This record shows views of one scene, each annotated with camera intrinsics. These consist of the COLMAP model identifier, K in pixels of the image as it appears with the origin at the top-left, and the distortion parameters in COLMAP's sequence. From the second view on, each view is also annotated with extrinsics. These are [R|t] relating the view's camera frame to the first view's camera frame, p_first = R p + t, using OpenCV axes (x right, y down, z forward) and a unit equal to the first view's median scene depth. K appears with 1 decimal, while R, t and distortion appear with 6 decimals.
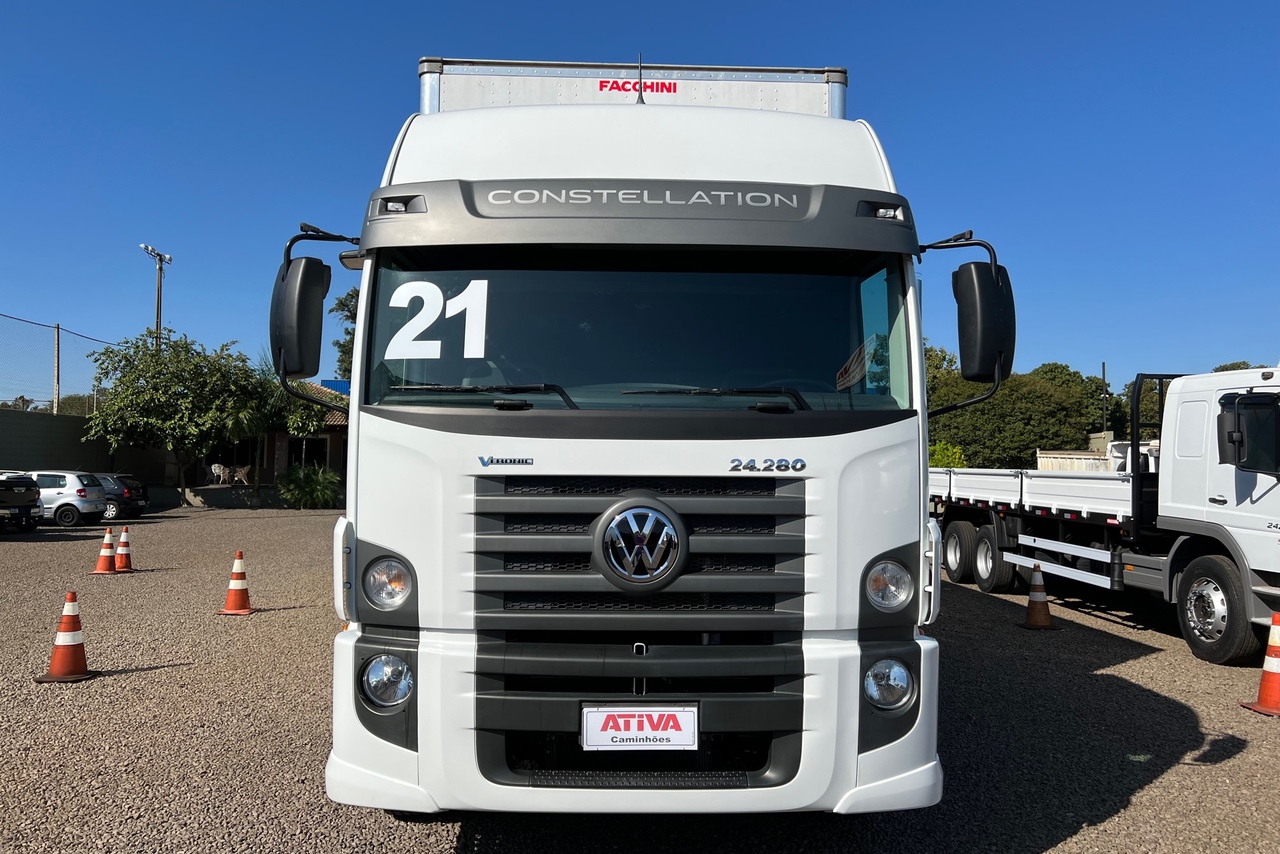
lens RADIAL K [[965.7, 0, 640.0], [0, 965.7, 427.0], [0, 0, 1]] dist [0.013043, -0.002948]
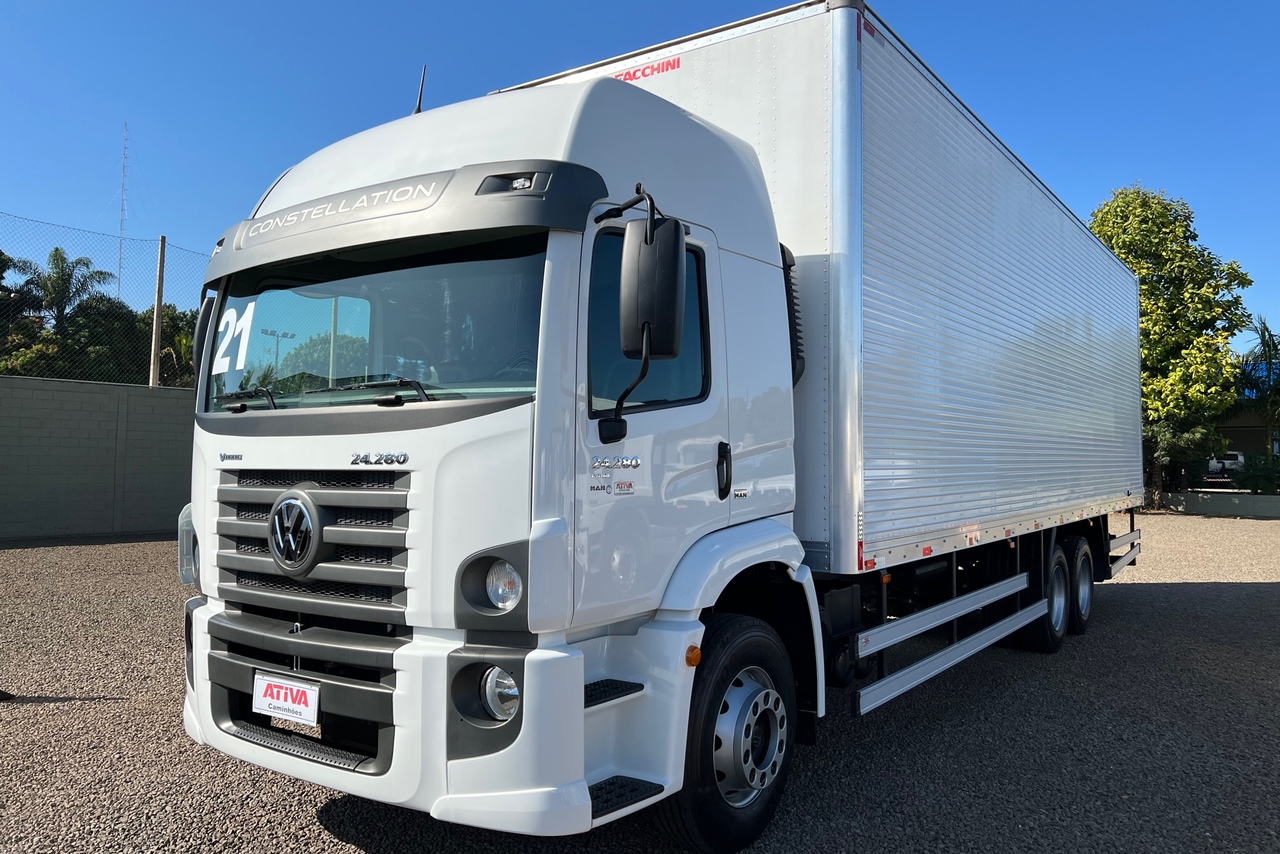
lens RADIAL K [[965.7, 0, 640.0], [0, 965.7, 427.0], [0, 0, 1]] dist [0.013043, -0.002948]
pose [[0.804039, -0.026519, -0.593985, 0.957989], [0.029298, 0.999558, -0.004967, 0.019412], [0.593855, -0.013408, 0.804460, 0.349961]]
